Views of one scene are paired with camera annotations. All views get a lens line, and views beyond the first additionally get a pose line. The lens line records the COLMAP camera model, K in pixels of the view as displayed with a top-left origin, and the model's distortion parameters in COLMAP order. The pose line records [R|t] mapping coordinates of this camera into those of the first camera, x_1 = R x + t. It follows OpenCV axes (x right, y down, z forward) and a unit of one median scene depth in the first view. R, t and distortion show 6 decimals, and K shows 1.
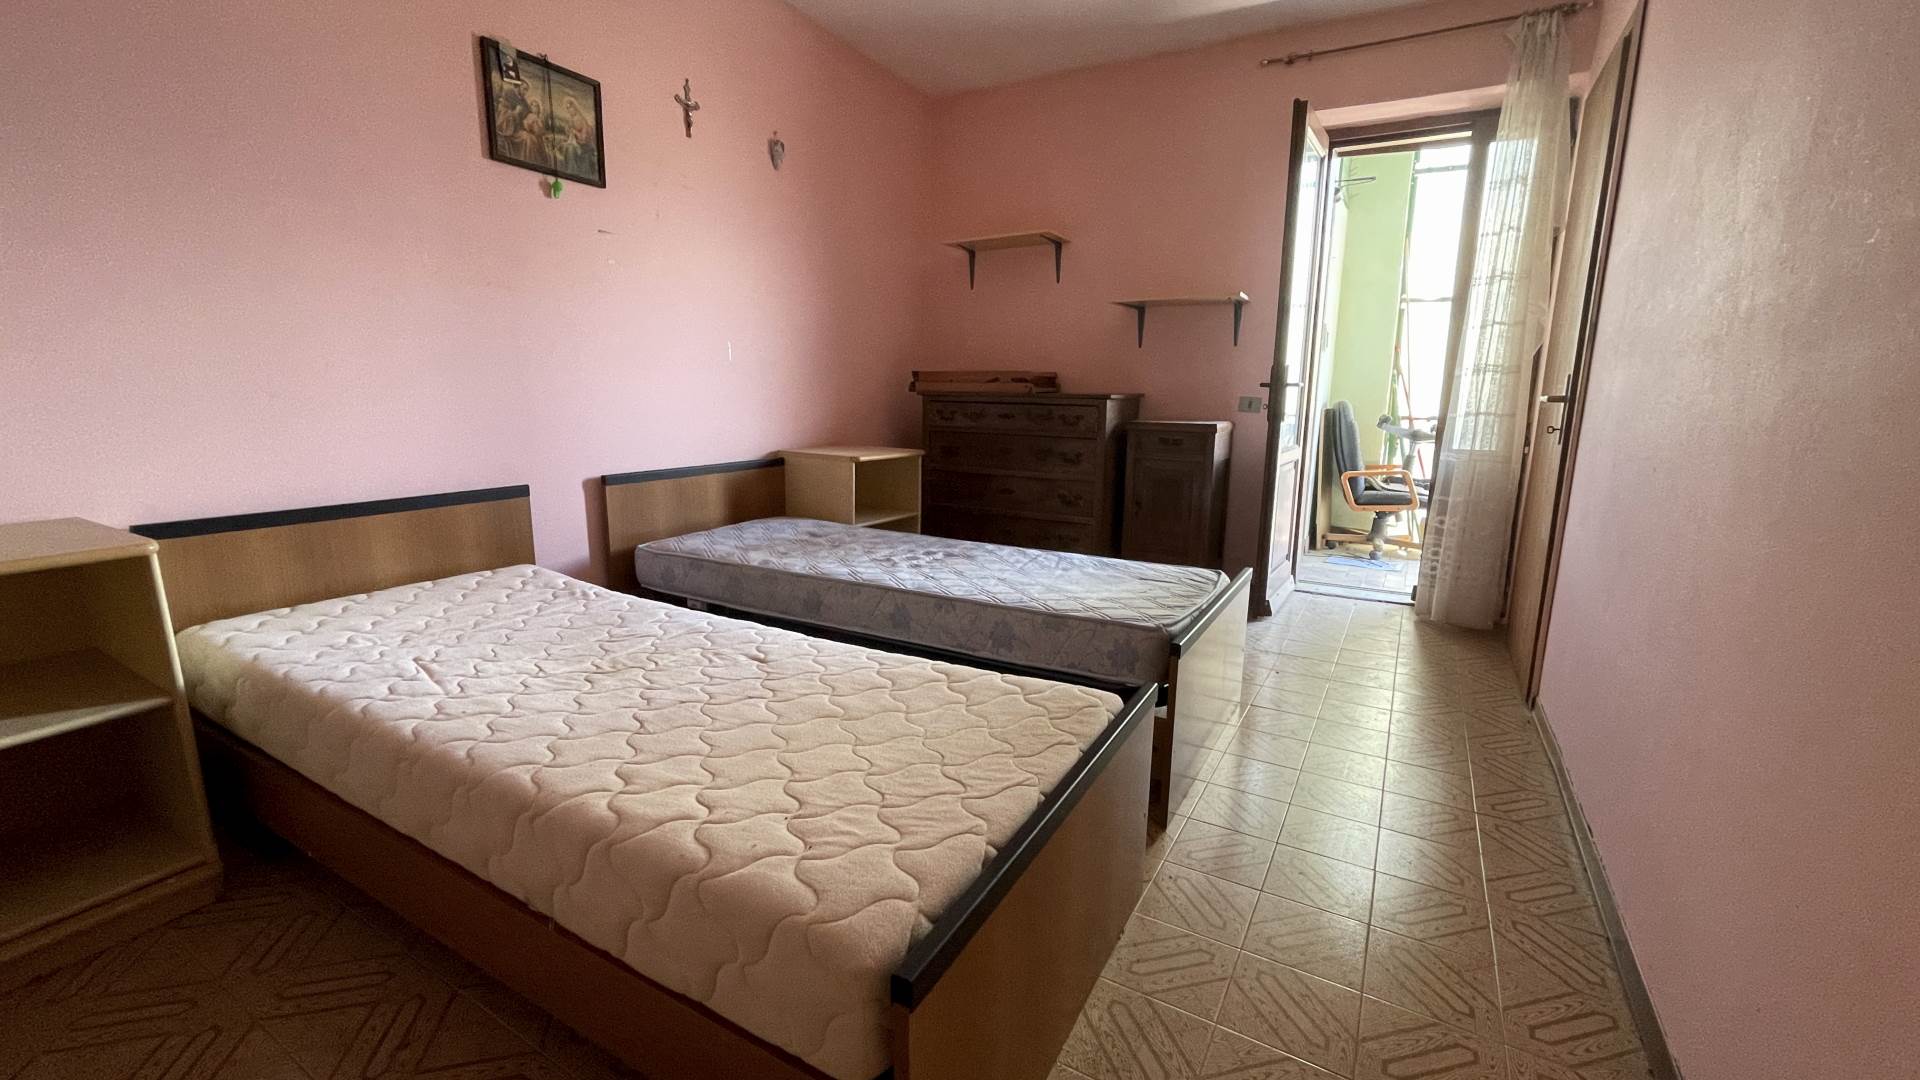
lens RADIAL K [[775.3, 0, 953.1], [0, 775.3, 532.3], [0, 0, 1]] dist [-0.003291, 0.000031]
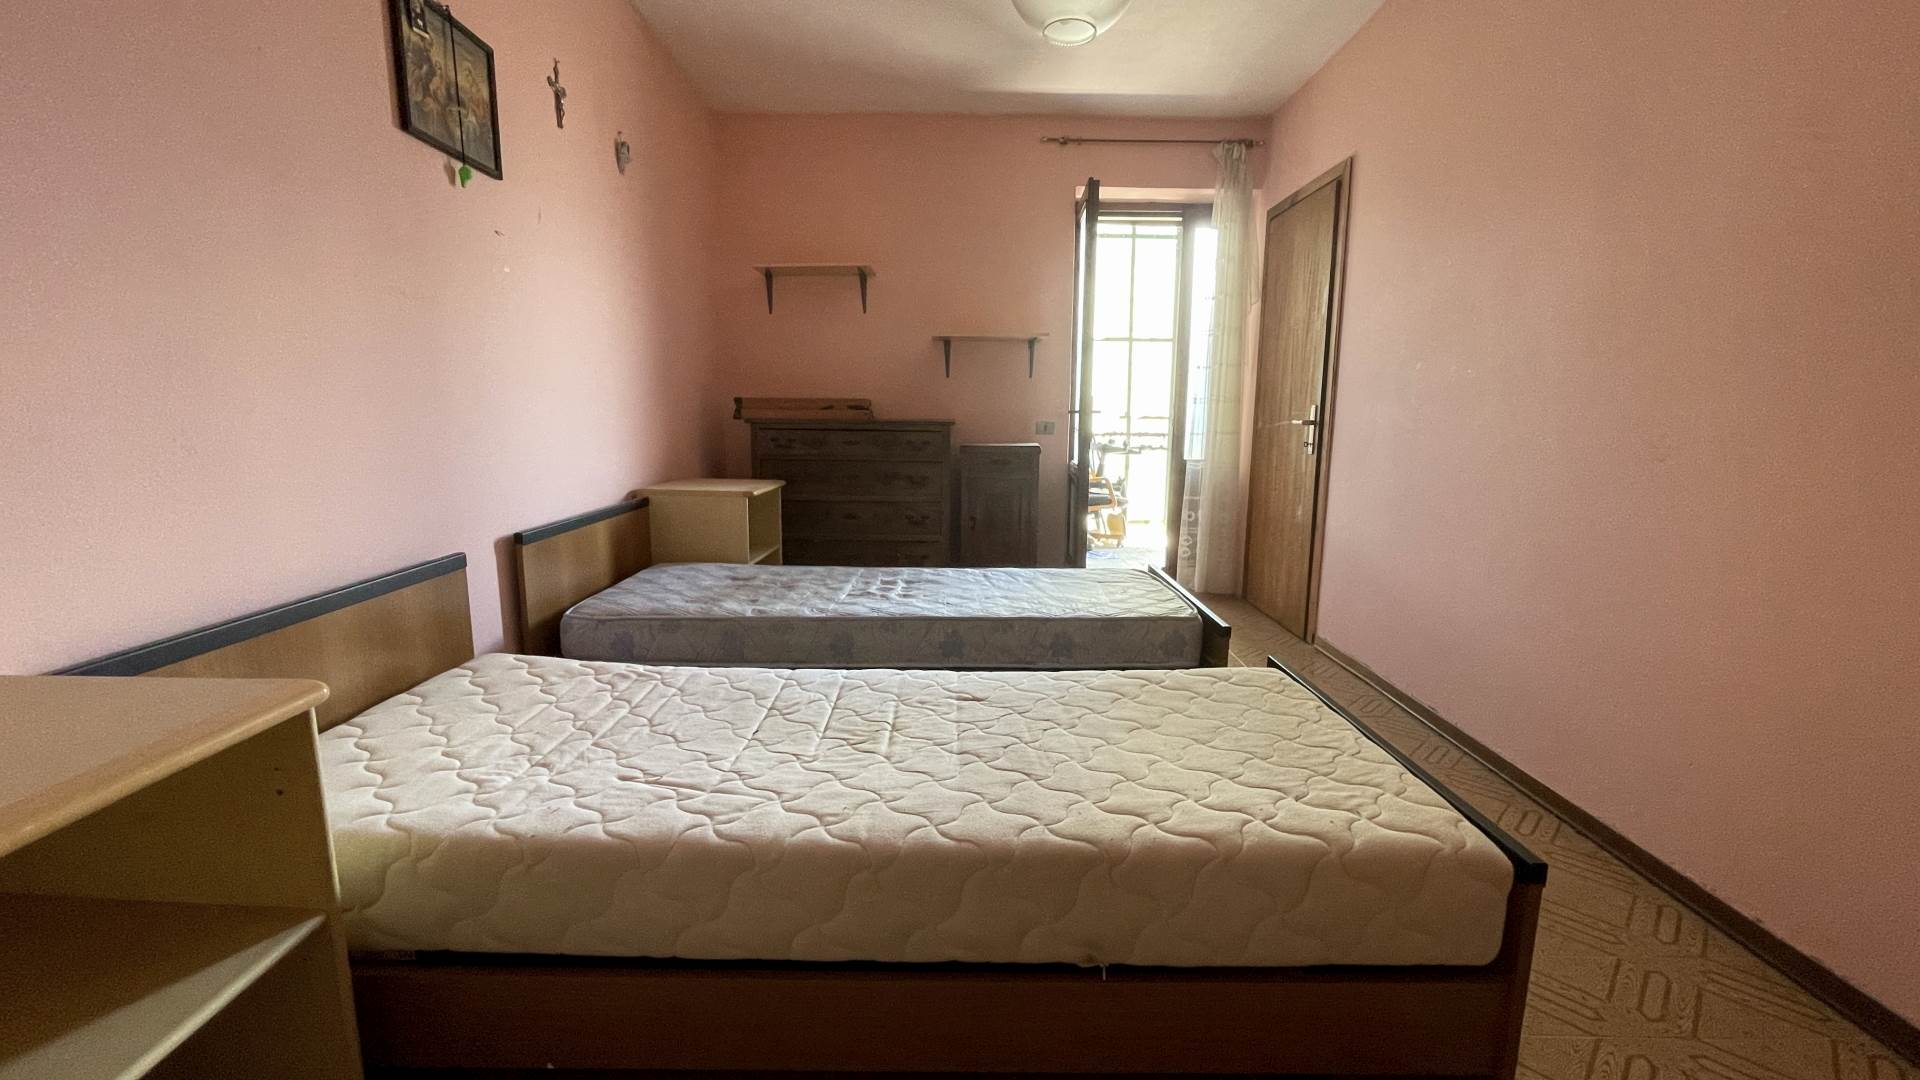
lens RADIAL K [[775.5, 0, 957.1], [0, 775.5, 531.8], [0, 0, 1]] dist [-0.005113, 0.002885]
pose [[0.867994, -0.083373, 0.489525, -0.488141], [0.093925, 0.995575, 0.003019, -0.037159], [-0.487611, 0.043358, 0.871984, 0.082338]]
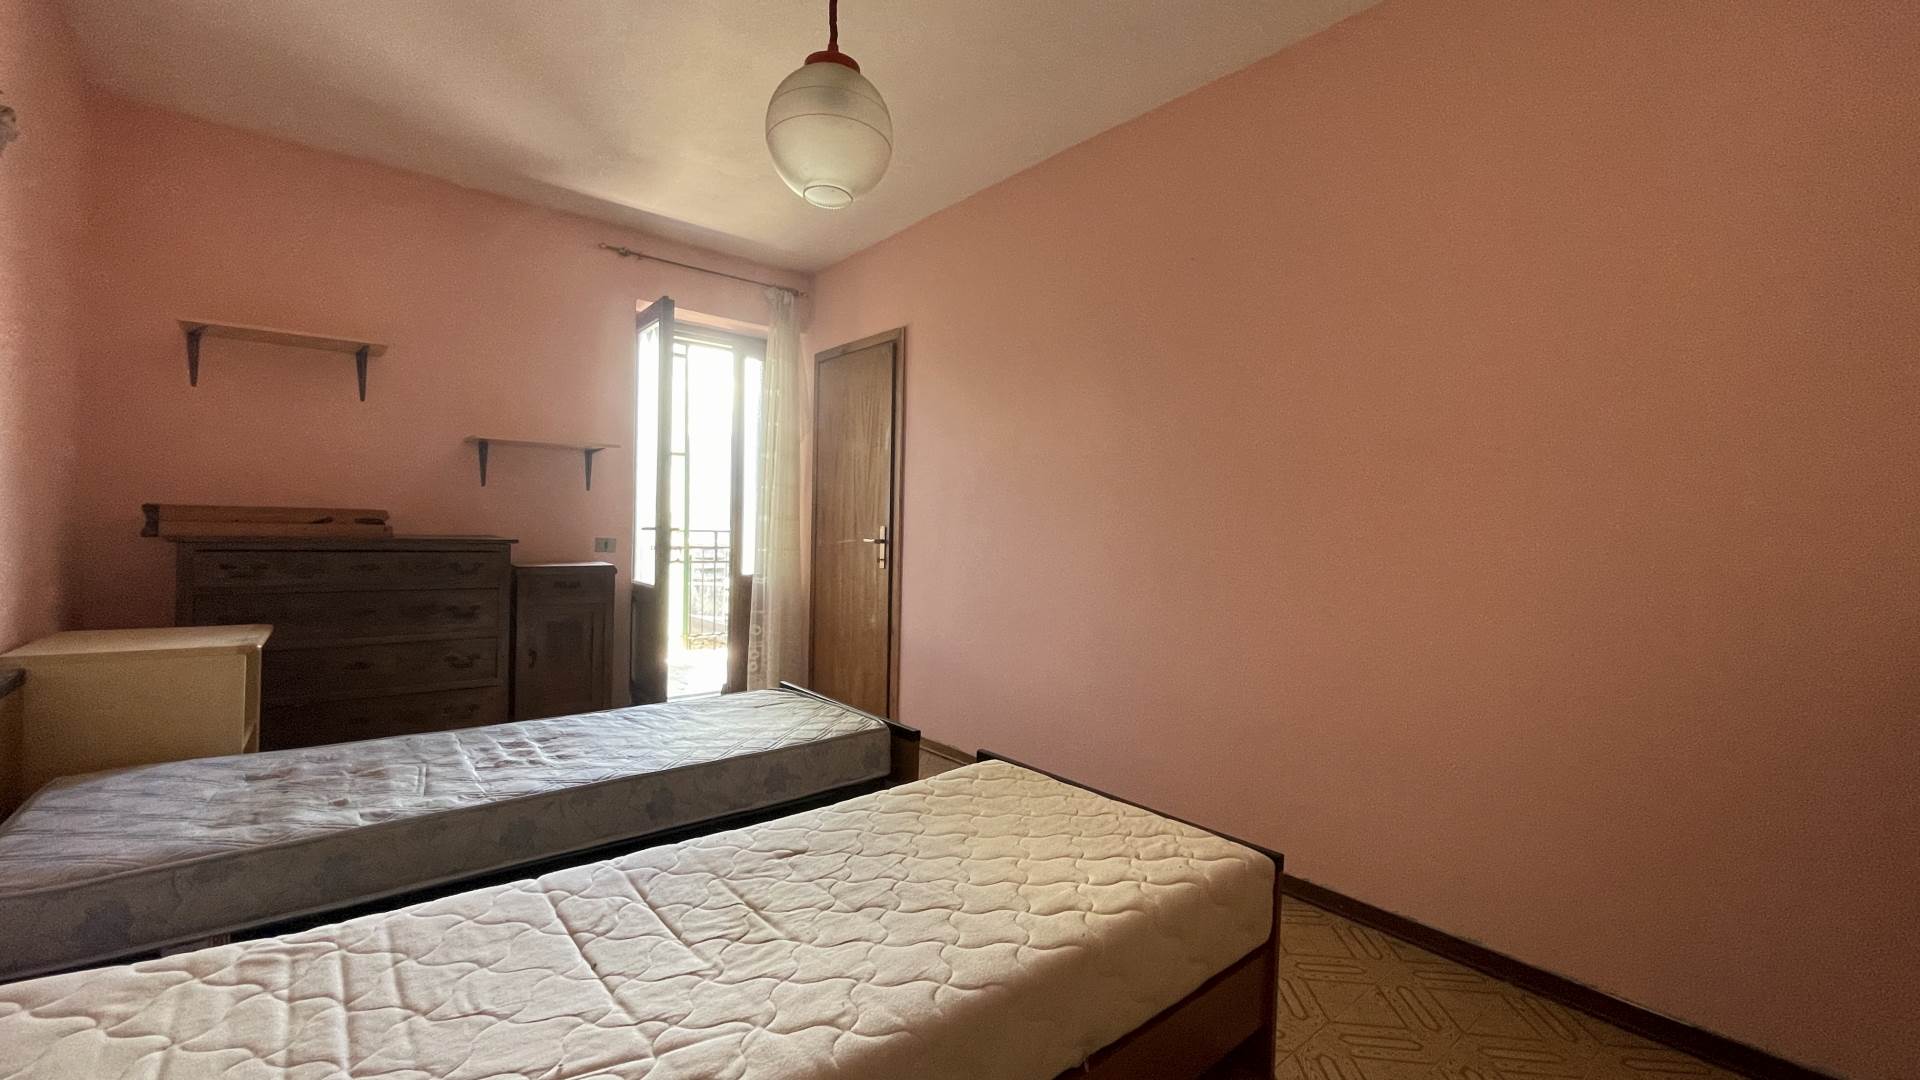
lens RADIAL K [[775.3, 0, 953.1], [0, 775.3, 532.3], [0, 0, 1]] dist [-0.003291, 0.000031]
pose [[0.343879, -0.012980, 0.938924, -0.694206], [0.152656, 0.987375, -0.042260, -0.097247], [-0.926522, 0.157865, 0.341519, 0.293436]]
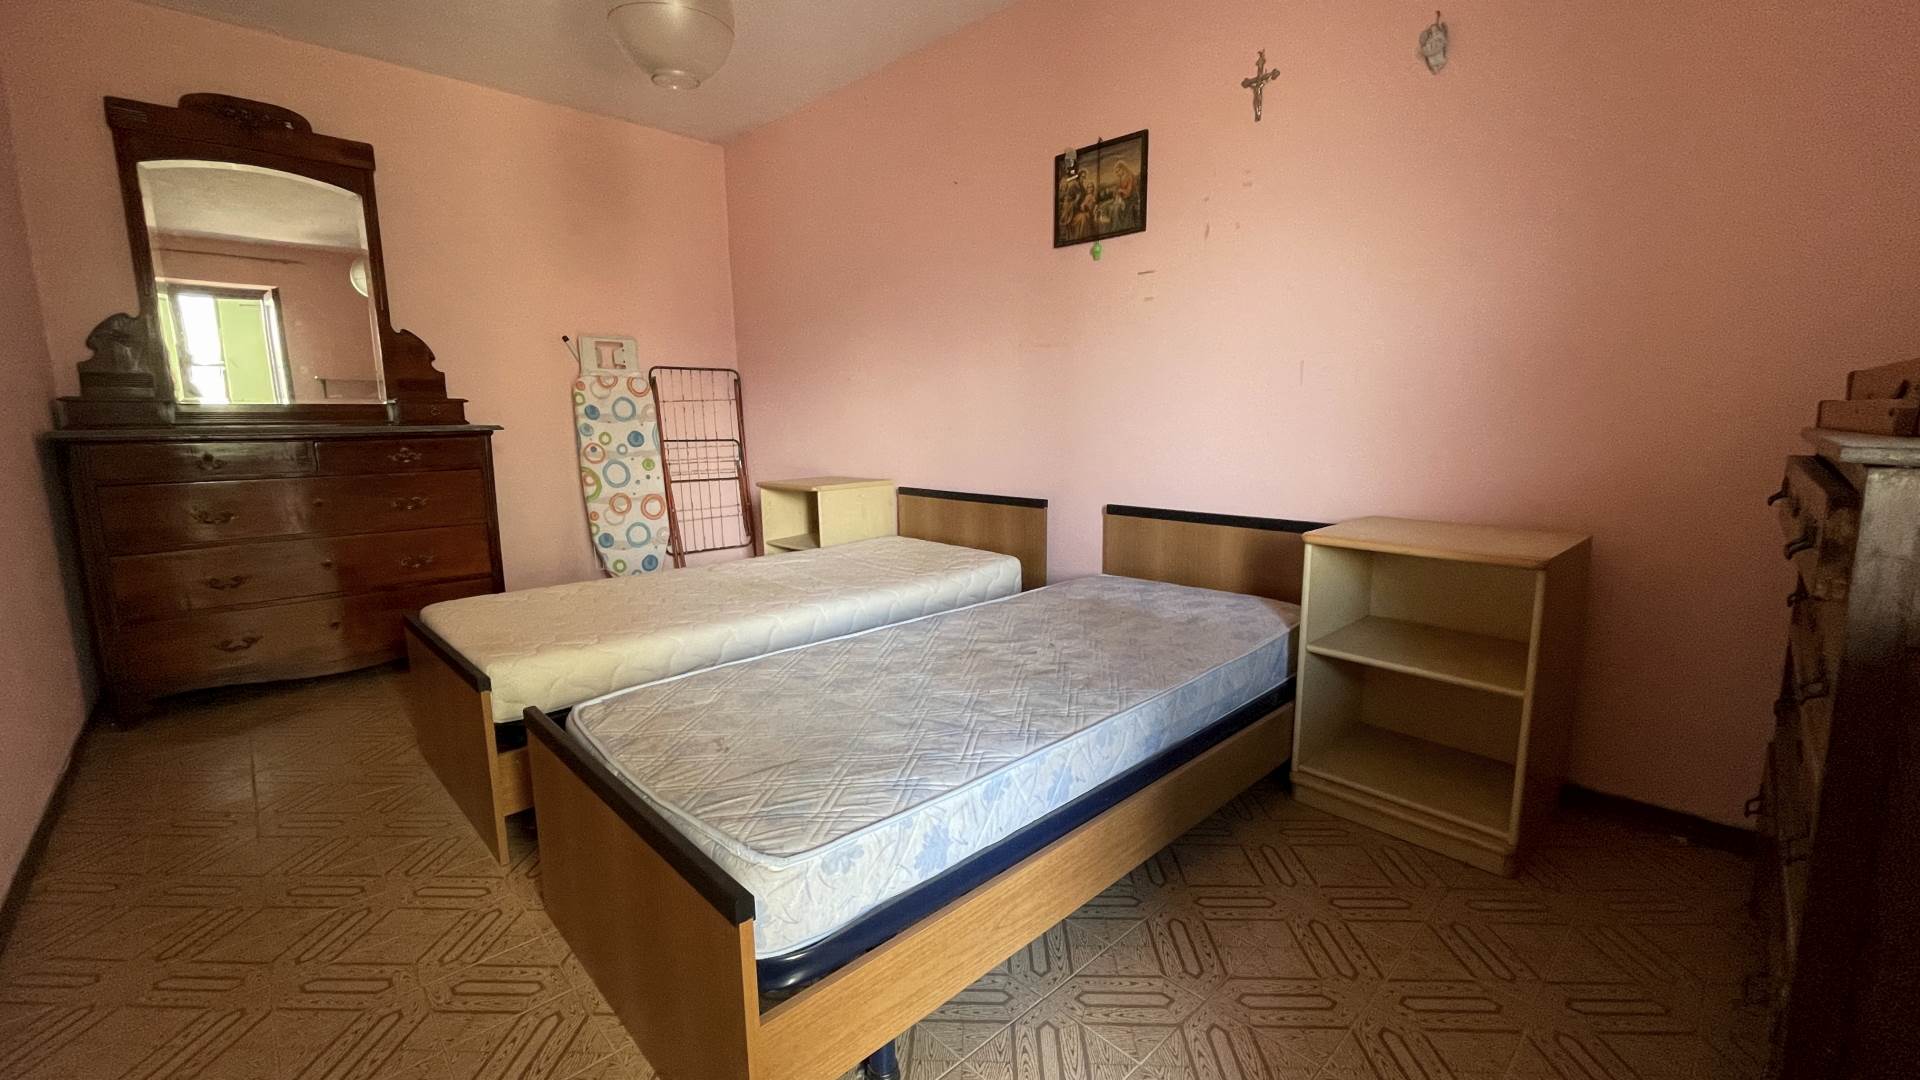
lens RADIAL K [[773.3, 0, 962.9], [0, 773.3, 536.6], [0, 0, 1]] dist [-0.002791, 0.000199]
pose [[-0.278391, 0.143943, -0.949620, 0.683663], [-0.172041, 0.965242, 0.196747, -0.225403], [0.944934, 0.218147, -0.243951, 1.173234]]
